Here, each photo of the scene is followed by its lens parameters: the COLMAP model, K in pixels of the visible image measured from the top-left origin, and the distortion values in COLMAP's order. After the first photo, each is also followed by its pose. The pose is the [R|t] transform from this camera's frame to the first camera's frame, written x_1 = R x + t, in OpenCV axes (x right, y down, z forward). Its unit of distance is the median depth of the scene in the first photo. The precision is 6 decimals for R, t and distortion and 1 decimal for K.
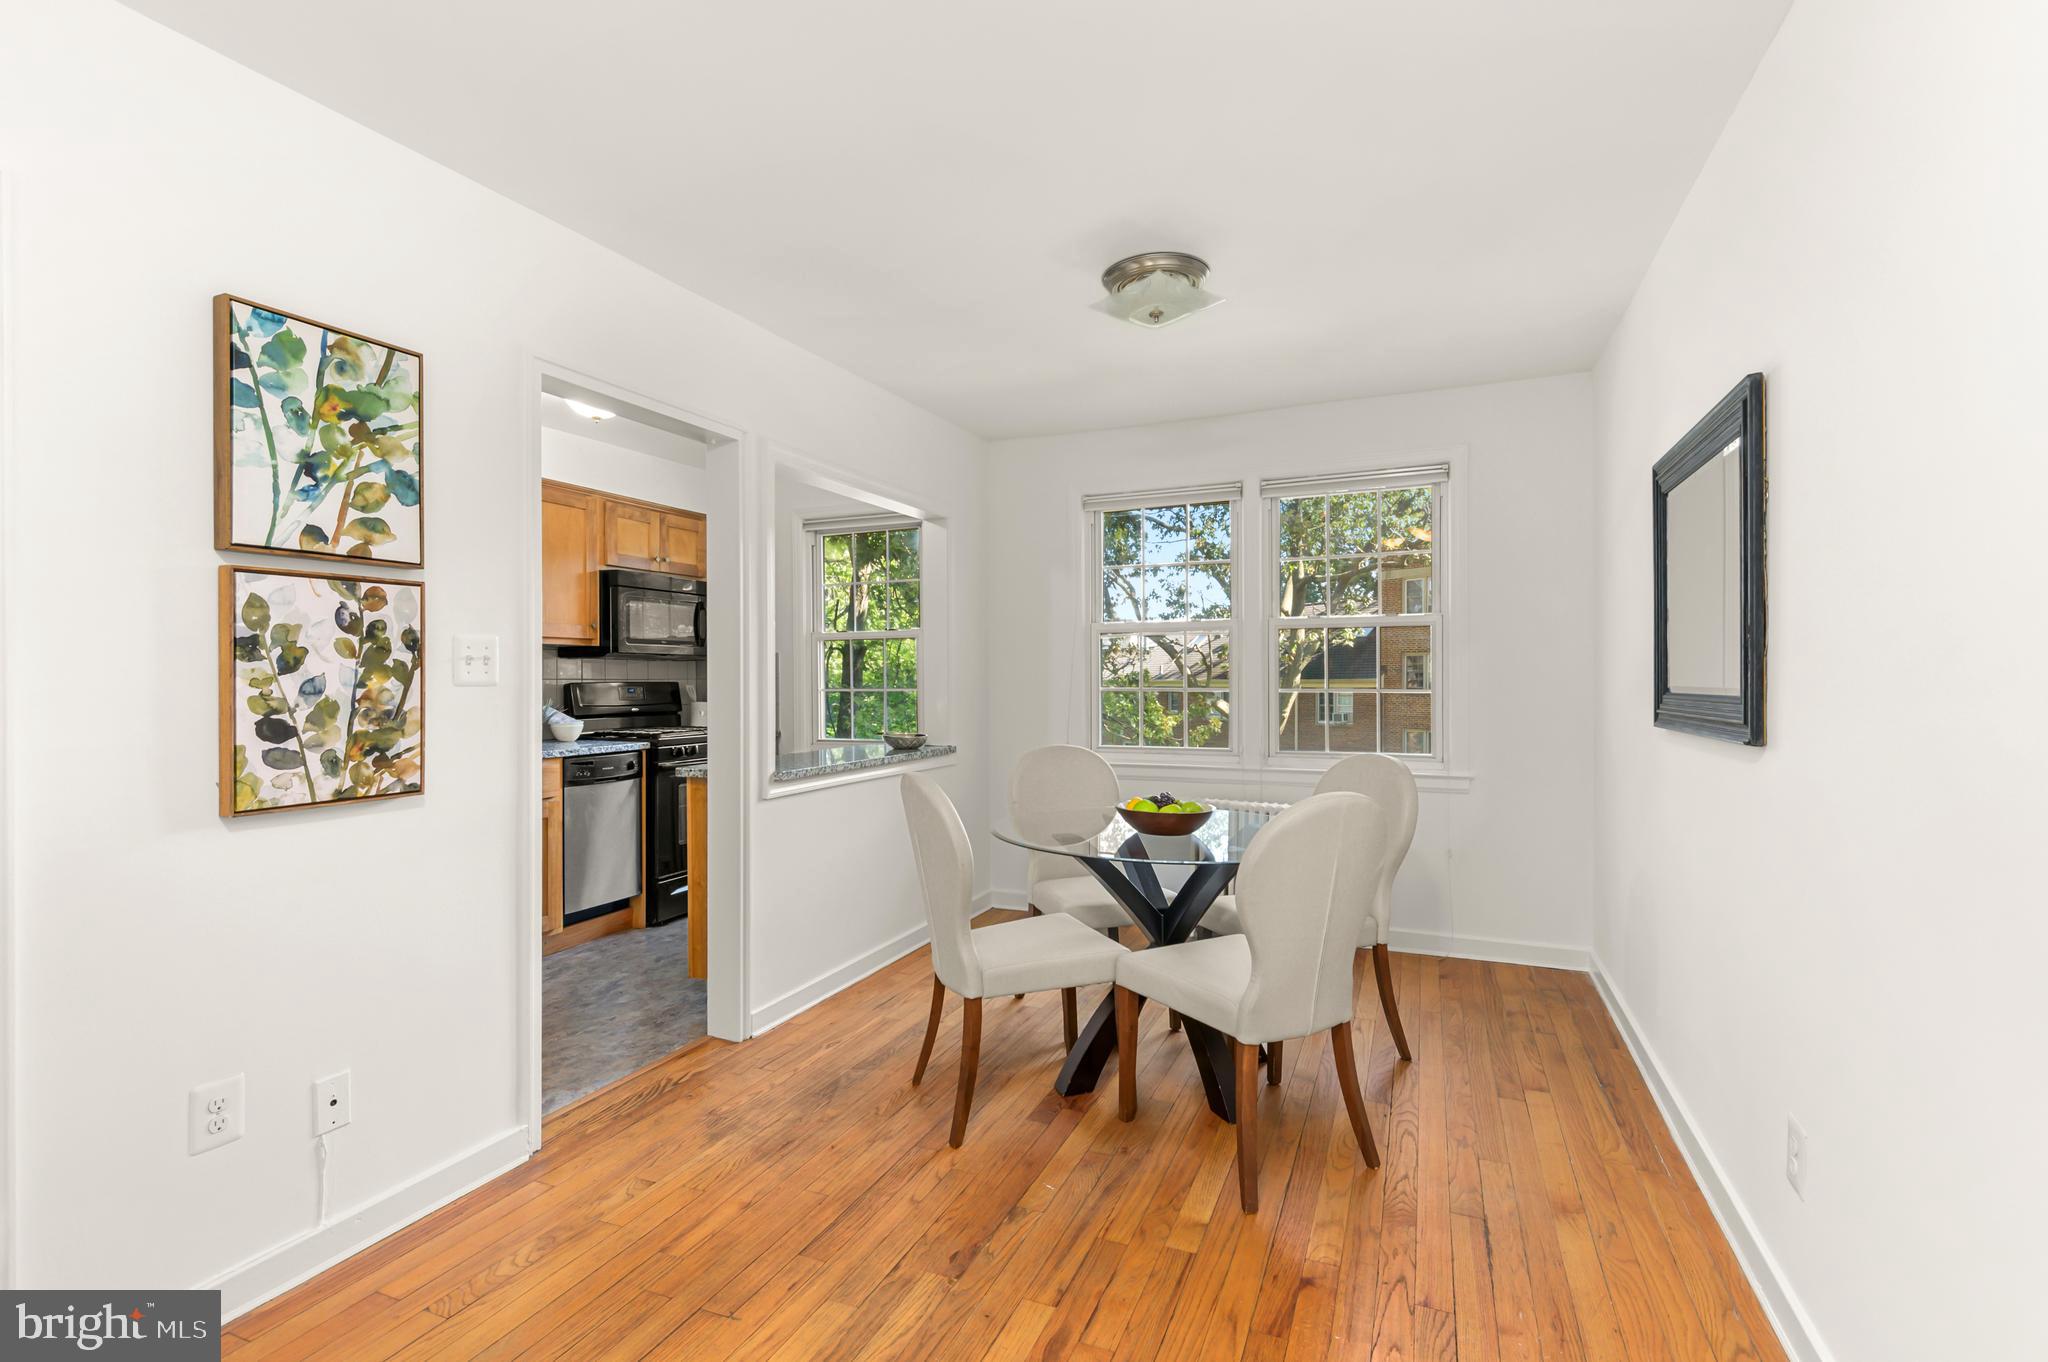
lens RADIAL K [[936.6, 0, 1020.3], [0, 936.6, 679.5], [0, 0, 1]] dist [0.001938, -0.000585]
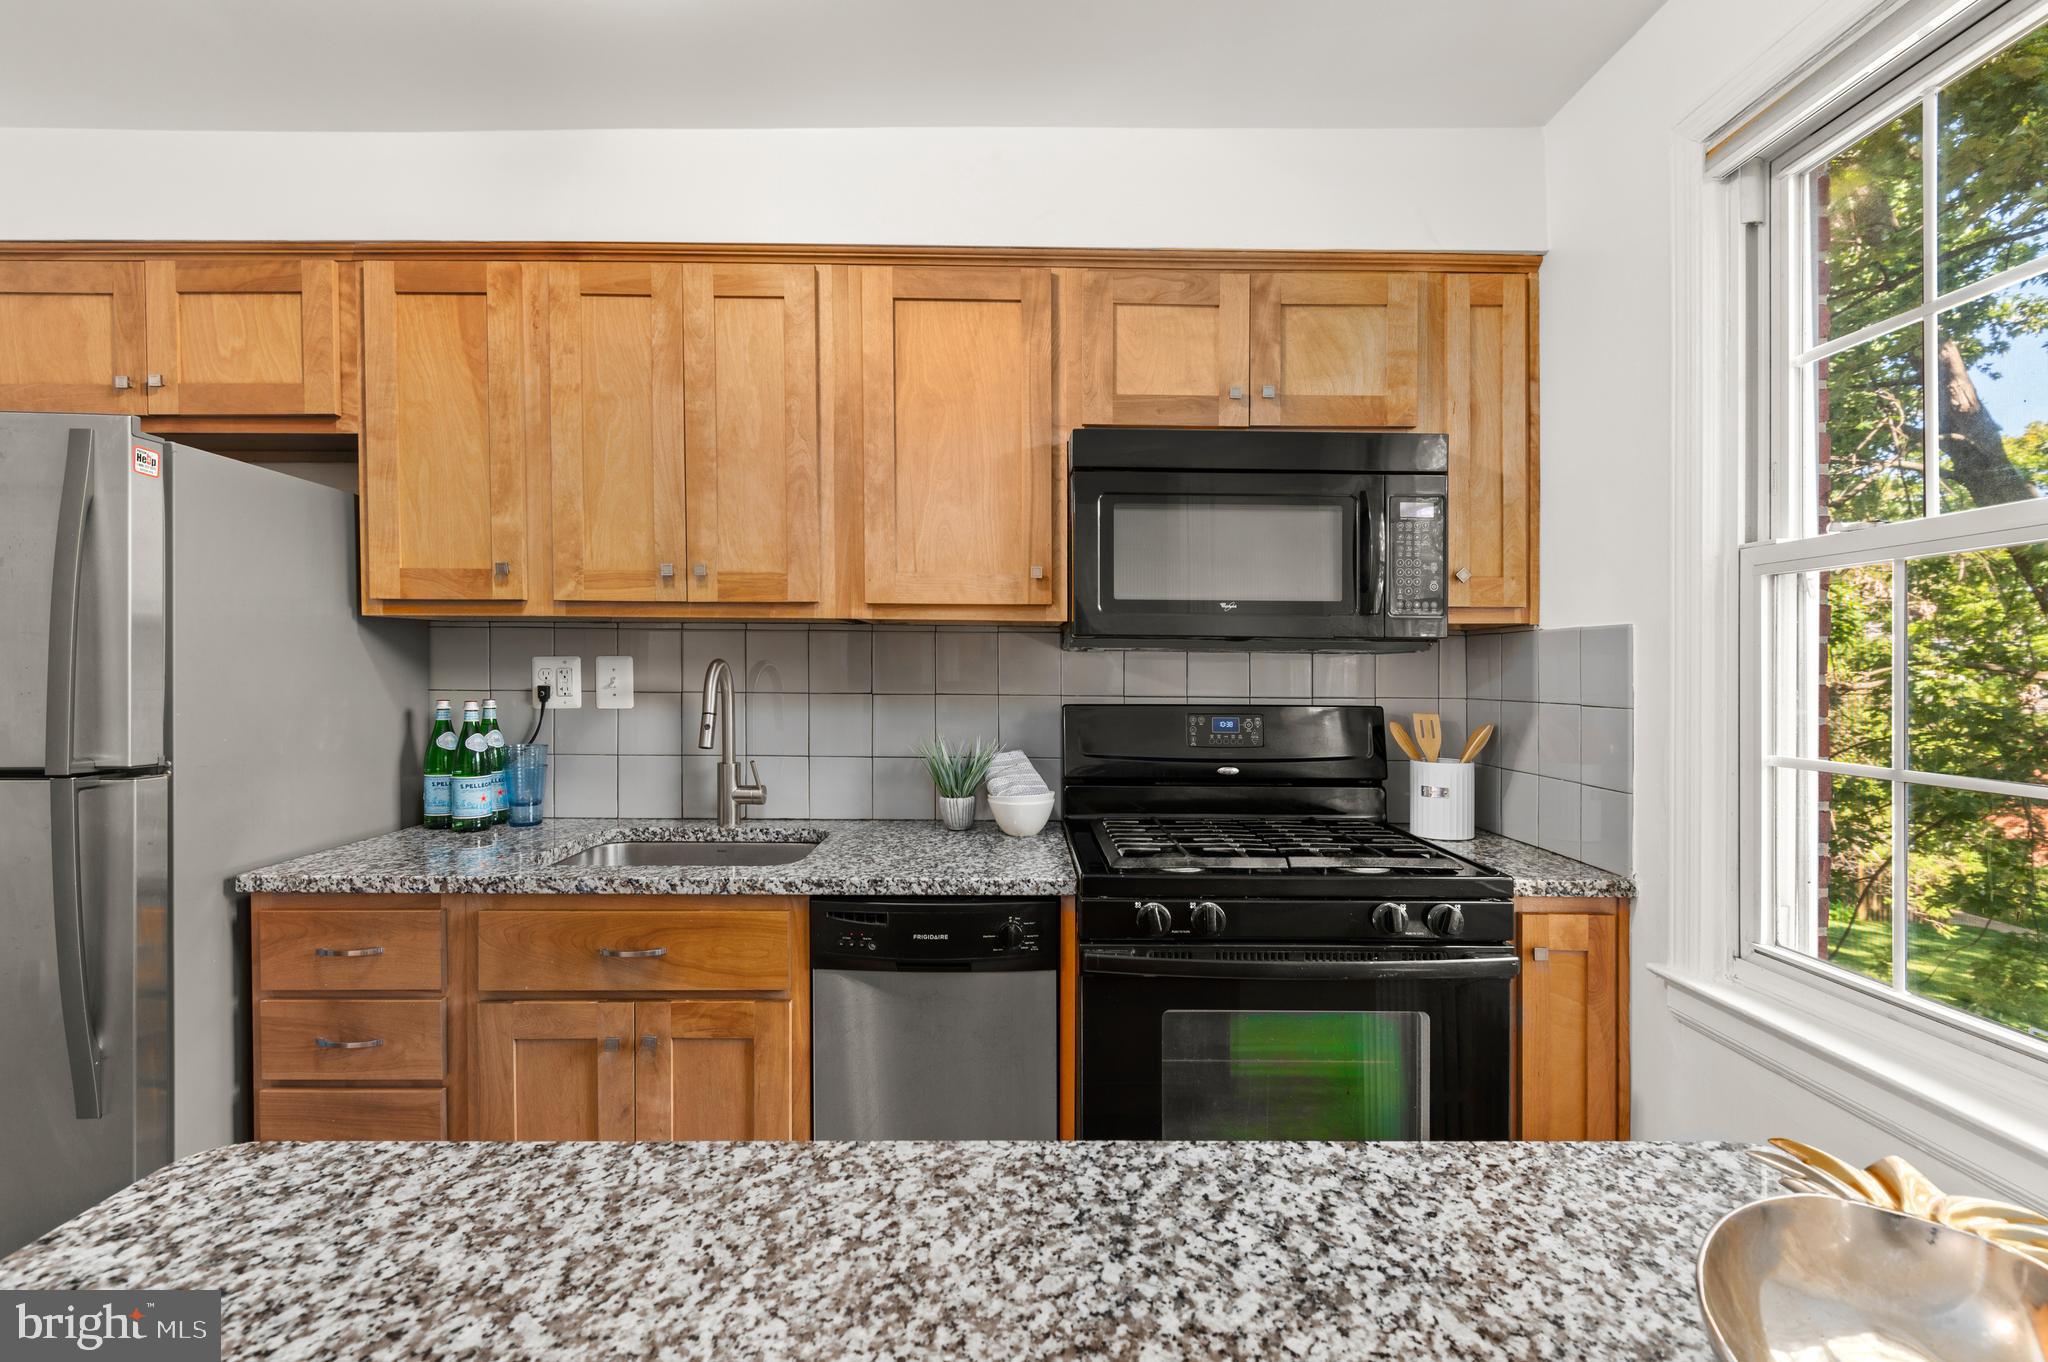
lens RADIAL K [[949.8, 0, 1022.7], [0, 949.8, 685.7], [0, 0, 1]] dist [-0.000735, -0.001153]
pose [[0.404375, 0.023969, -0.914279, -0.151165], [-0.009953, 0.999713, 0.021807, -0.038411], [0.914539, 0.000282, 0.404497, 1.901697]]
